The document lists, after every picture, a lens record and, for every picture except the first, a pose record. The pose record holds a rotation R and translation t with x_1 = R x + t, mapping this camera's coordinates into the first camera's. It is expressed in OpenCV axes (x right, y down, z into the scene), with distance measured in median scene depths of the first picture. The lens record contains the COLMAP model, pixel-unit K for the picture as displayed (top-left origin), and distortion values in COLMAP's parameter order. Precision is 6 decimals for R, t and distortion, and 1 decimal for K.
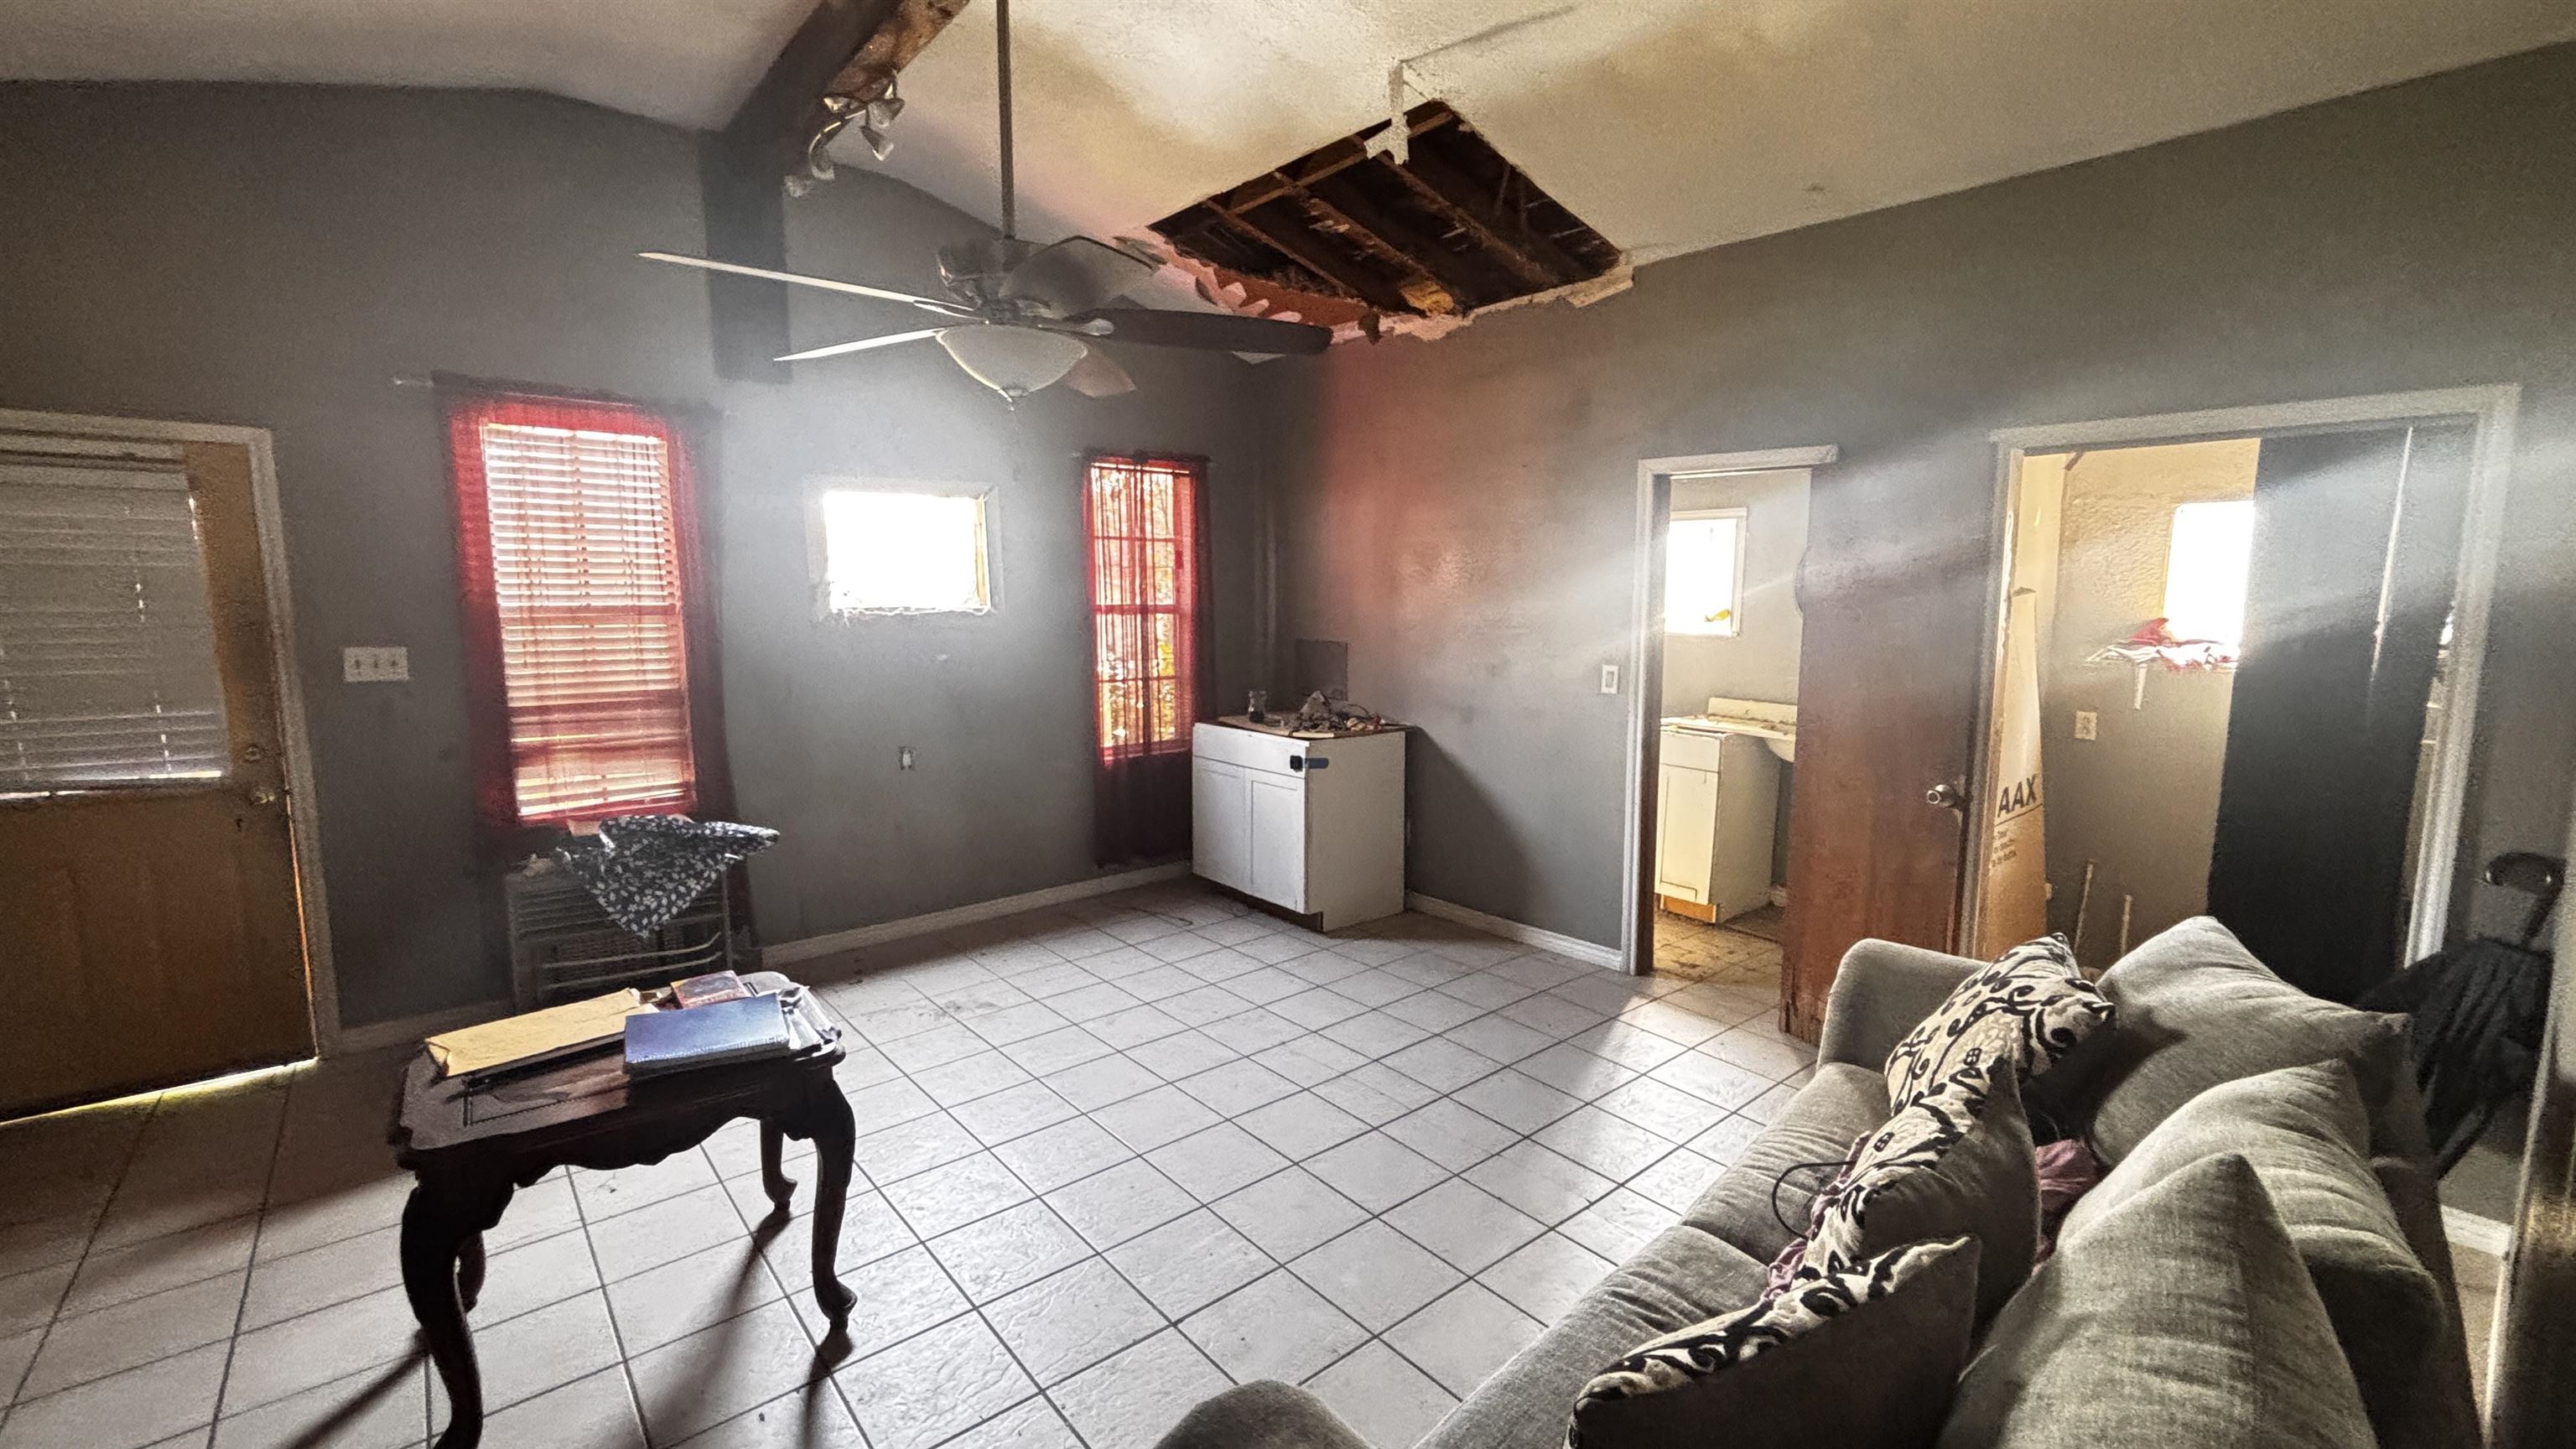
lens RADIAL K [[1053.3, 0, 1271.3], [0, 1053.3, 720.0], [0, 0, 1]] dist [-0.001884, 0.000018]
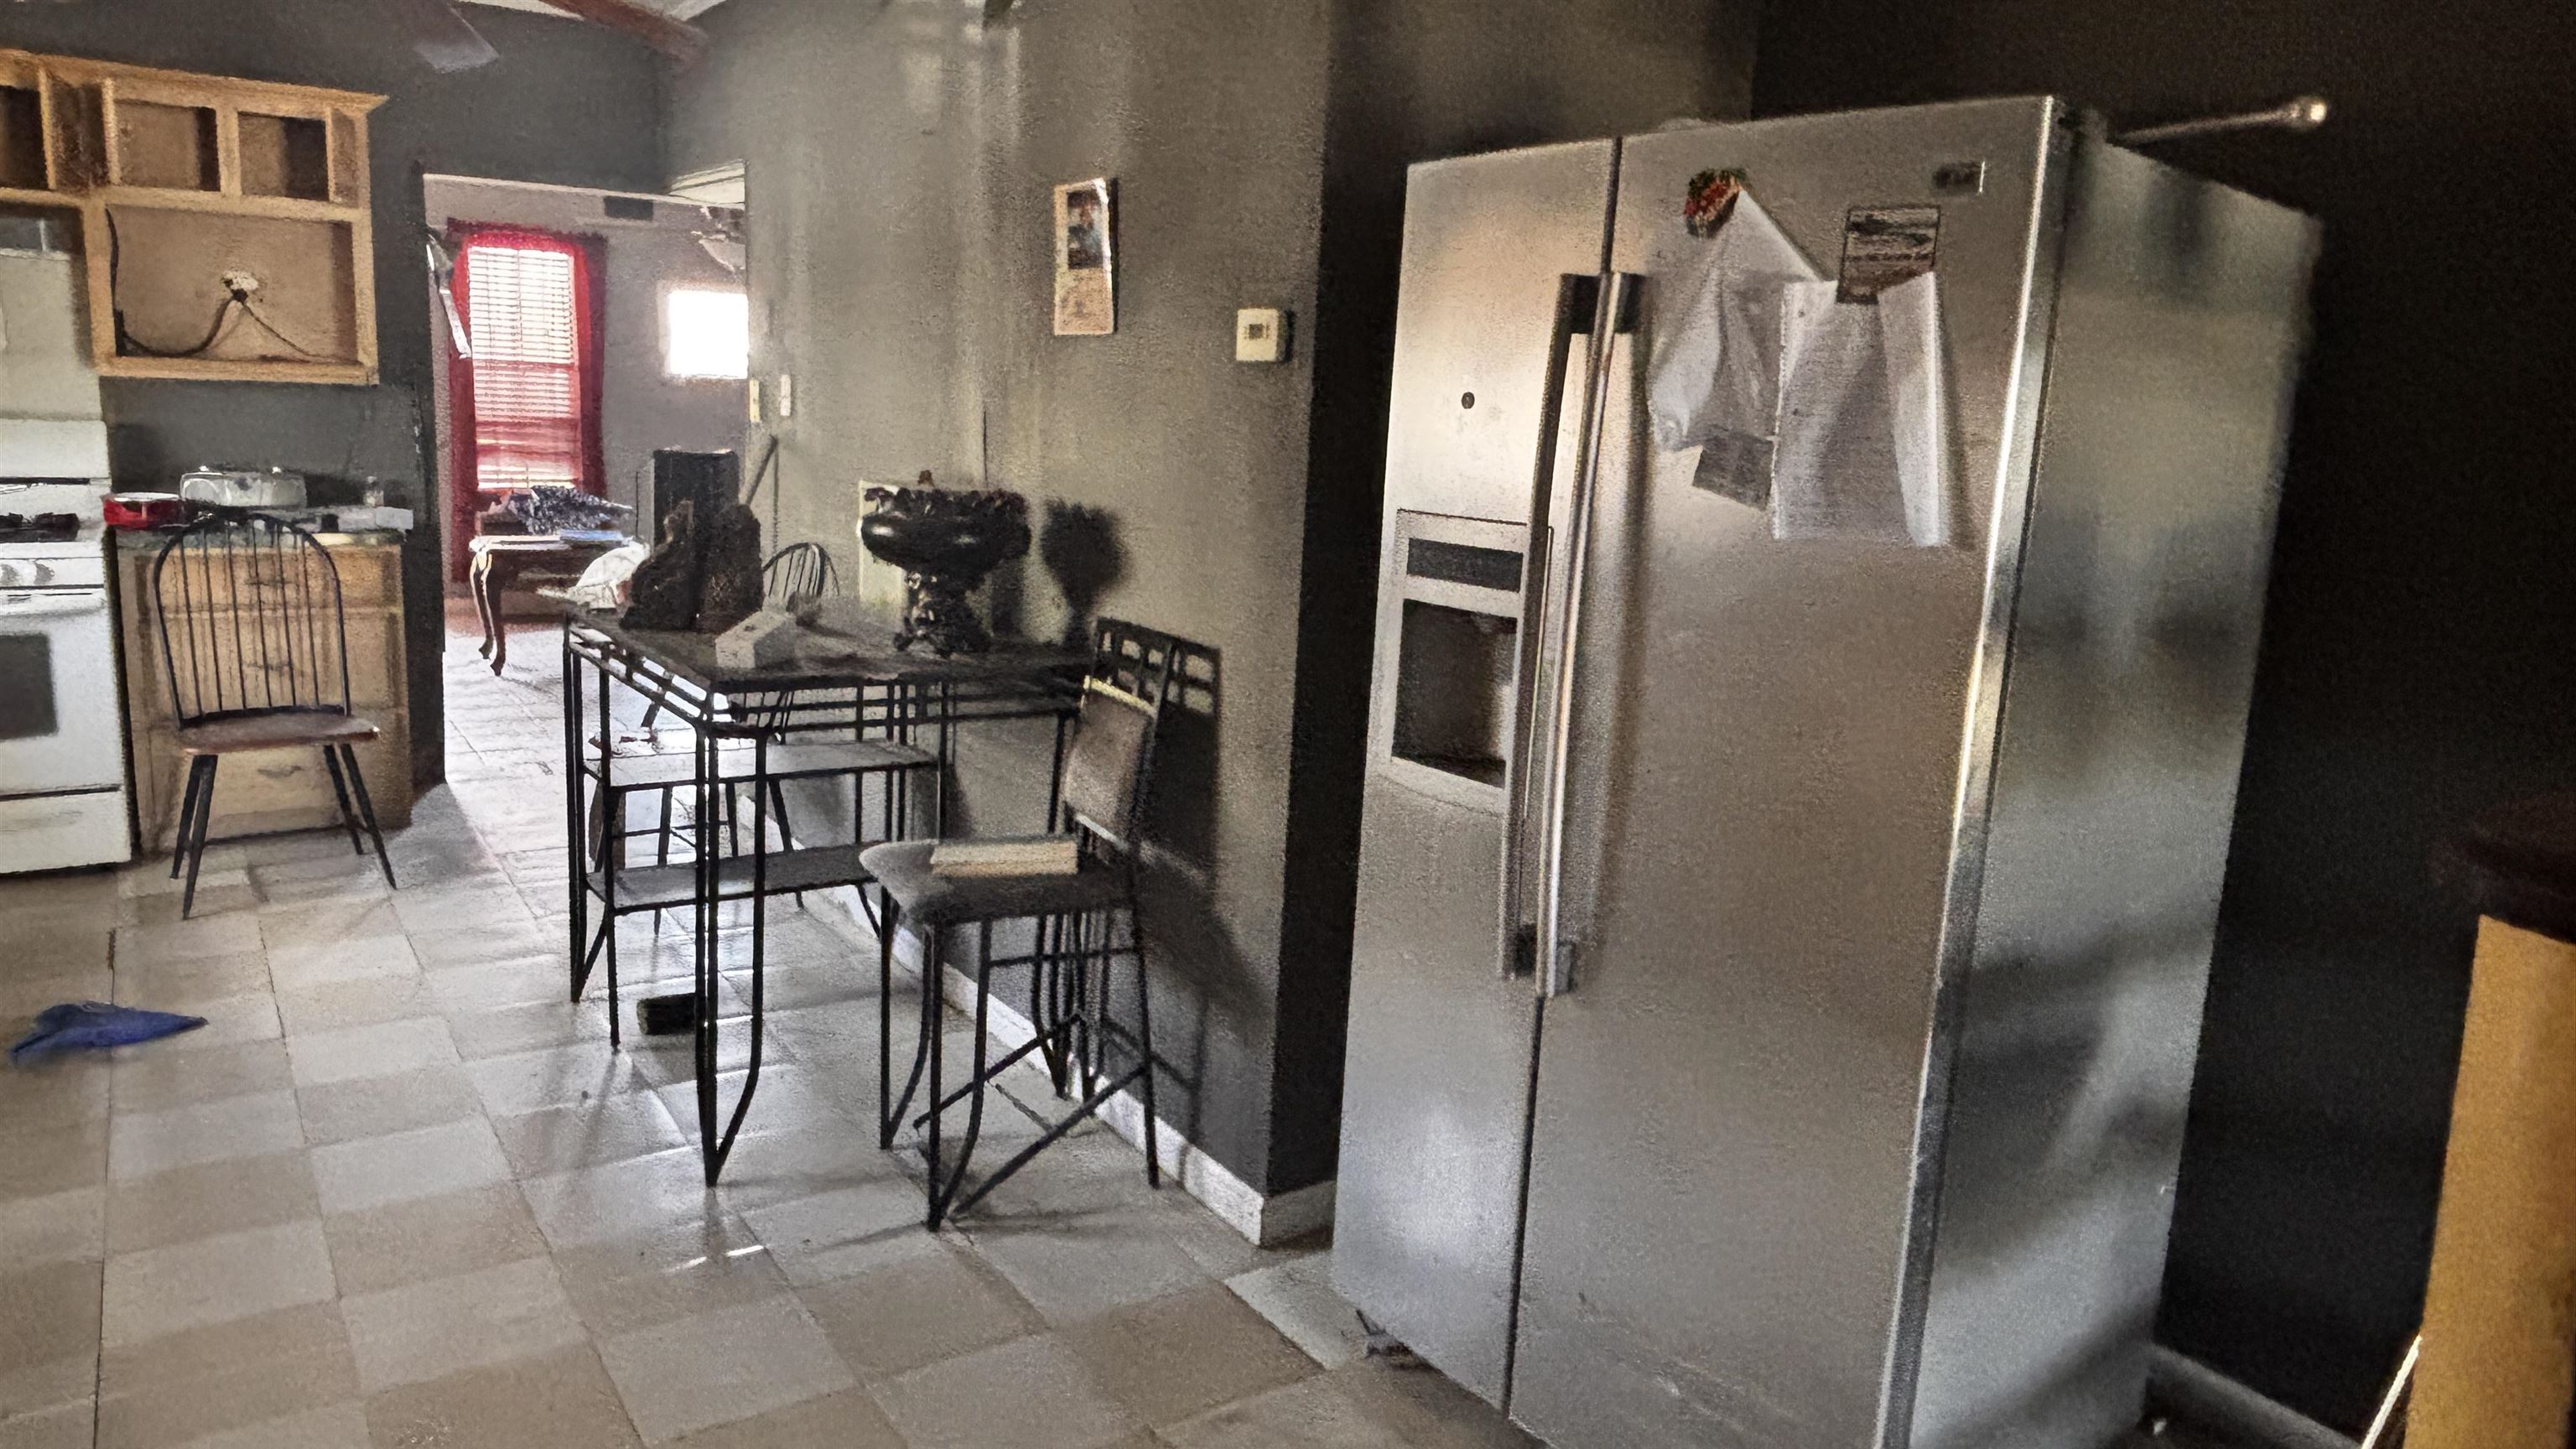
lens RADIAL K [[1665.8, 0, 1286.7], [0, 1665.8, 697.0], [0, 0, 1]] dist [-0.003994, -0.006472]
pose [[0.992362, 0.071030, -0.100857, 0.894768], [-0.065390, 0.996163, 0.058171, 0.200411], [0.104601, -0.051132, 0.993199, -1.593242]]
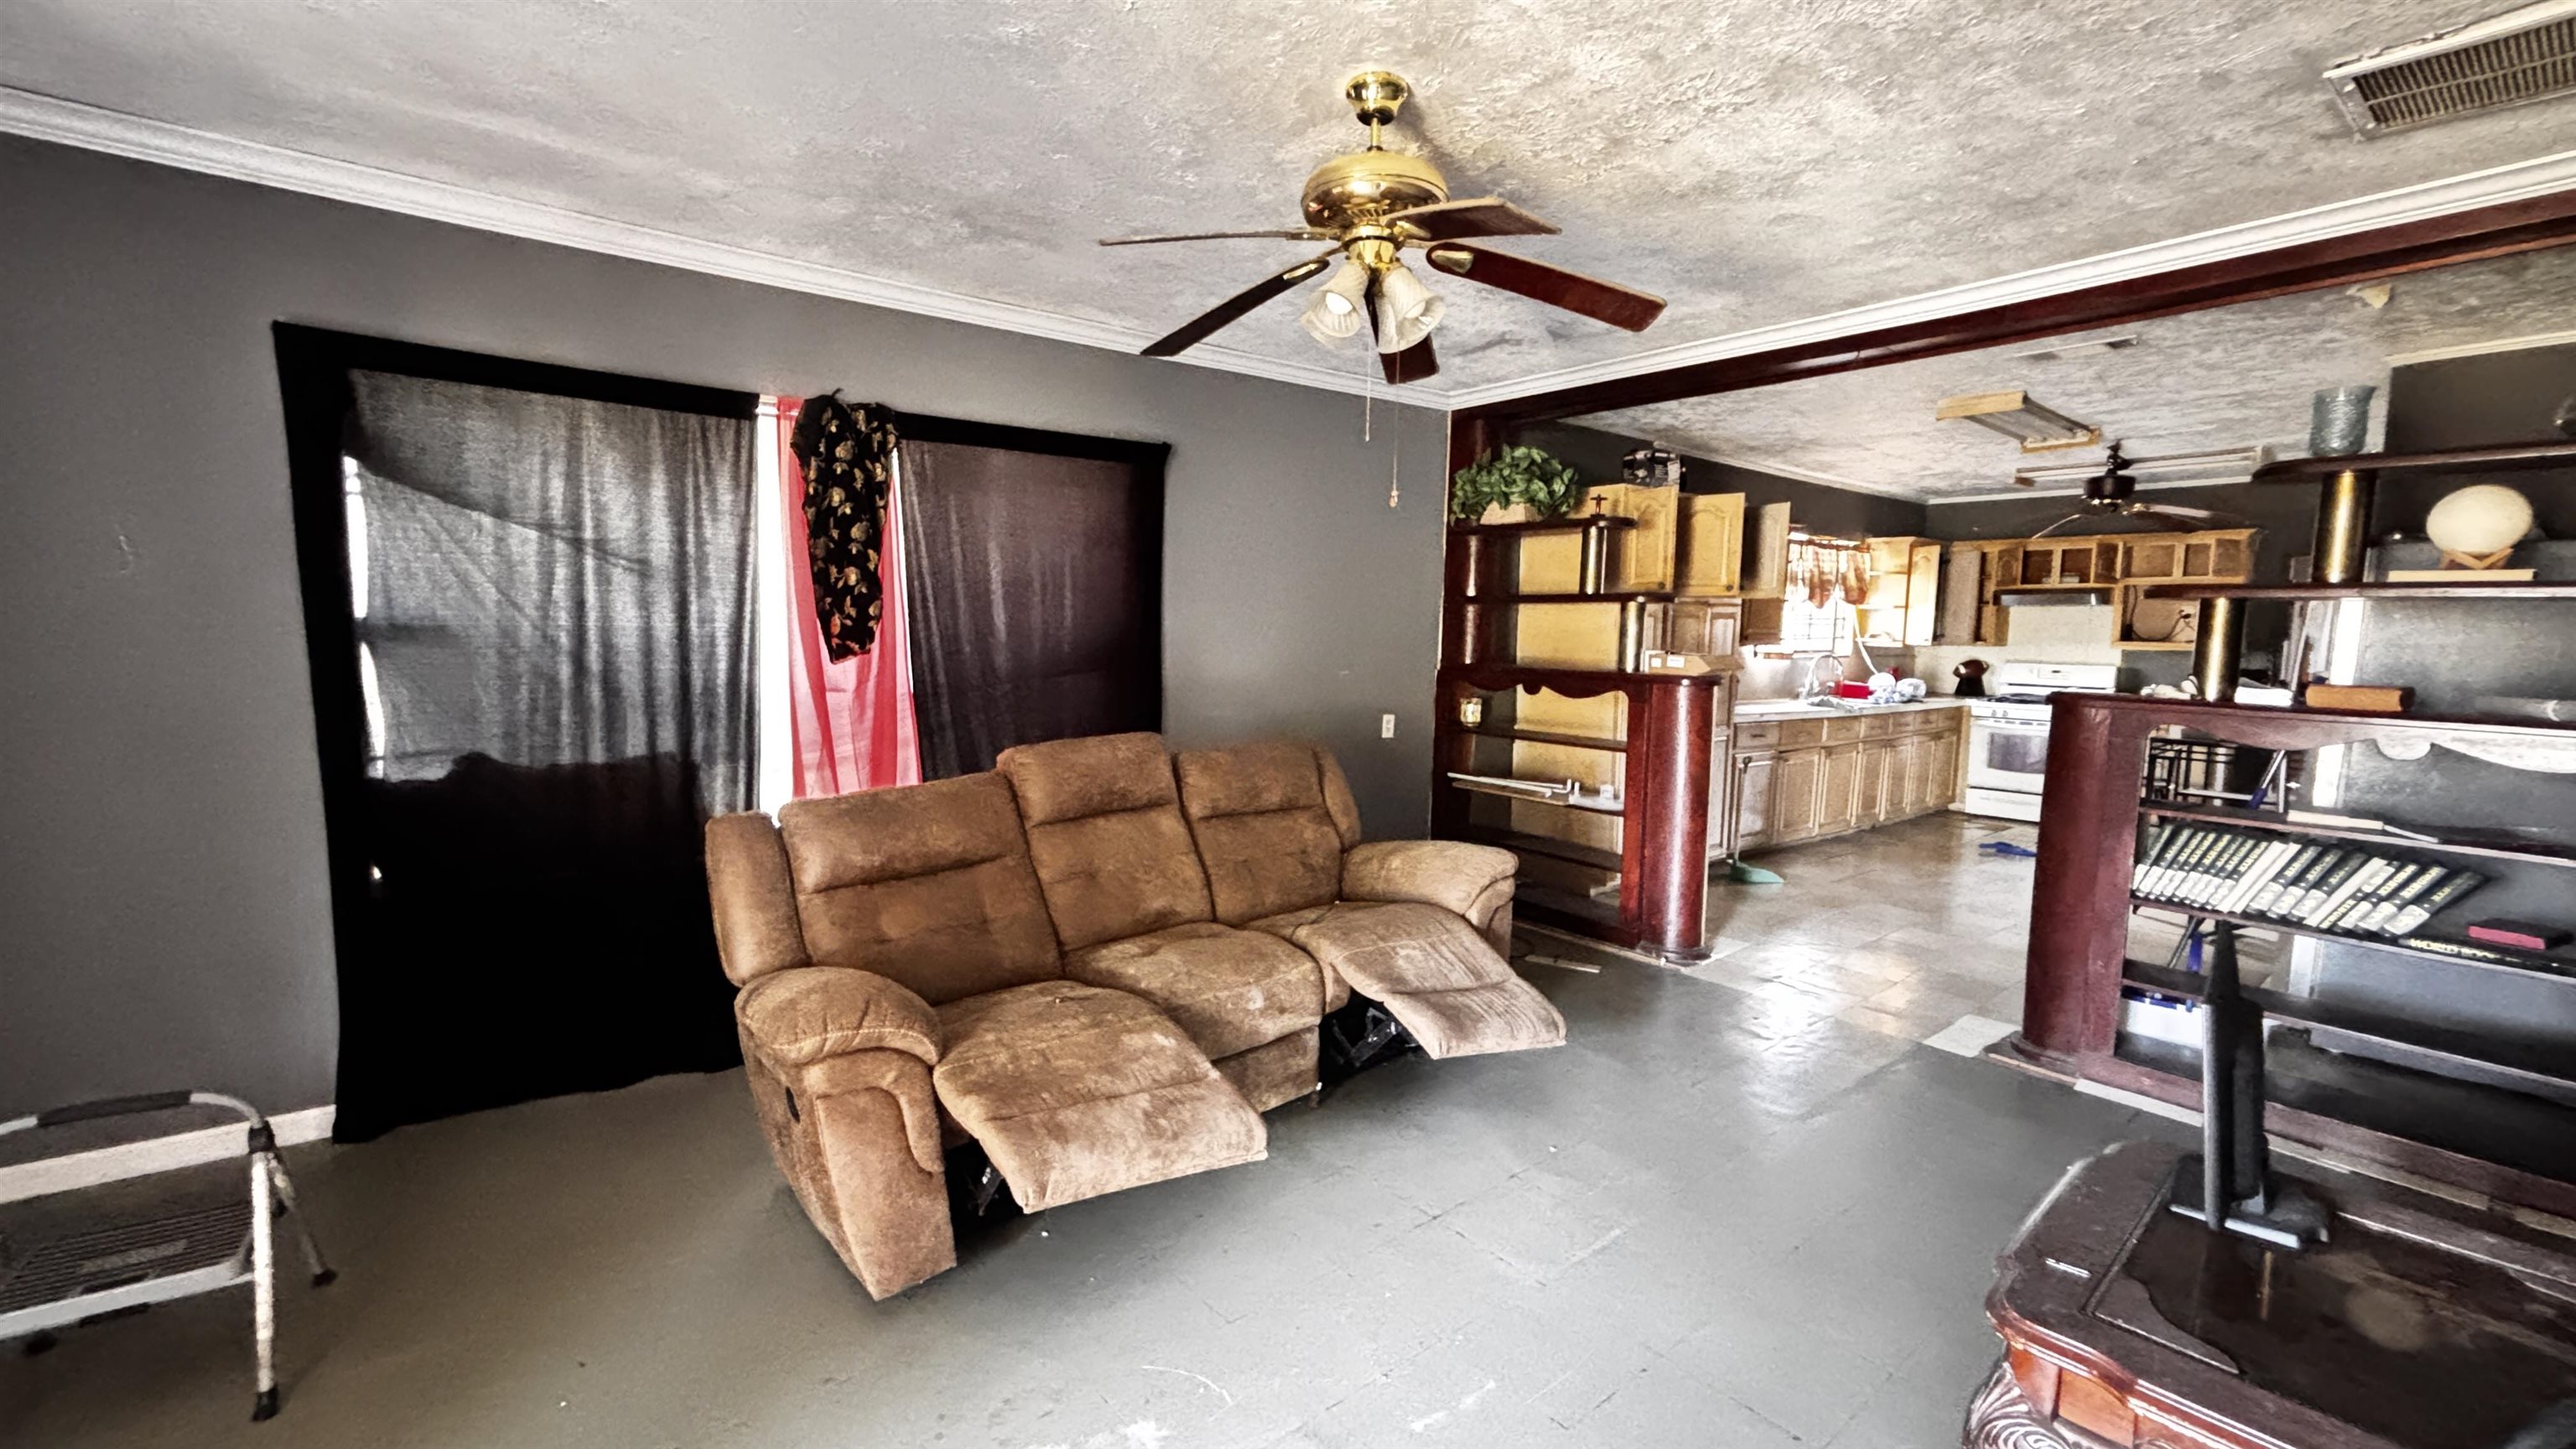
lens RADIAL K [[1053.3, 0, 1308.9], [0, 1053.3, 726.6], [0, 0, 1]] dist [-0.001884, 0.000018]
pose [[-0.008116, 0.102736, -0.994676, 1.958974], [-0.138122, 0.985058, 0.102870, 0.247545], [0.990382, 0.138221, 0.006195, -2.002666]]
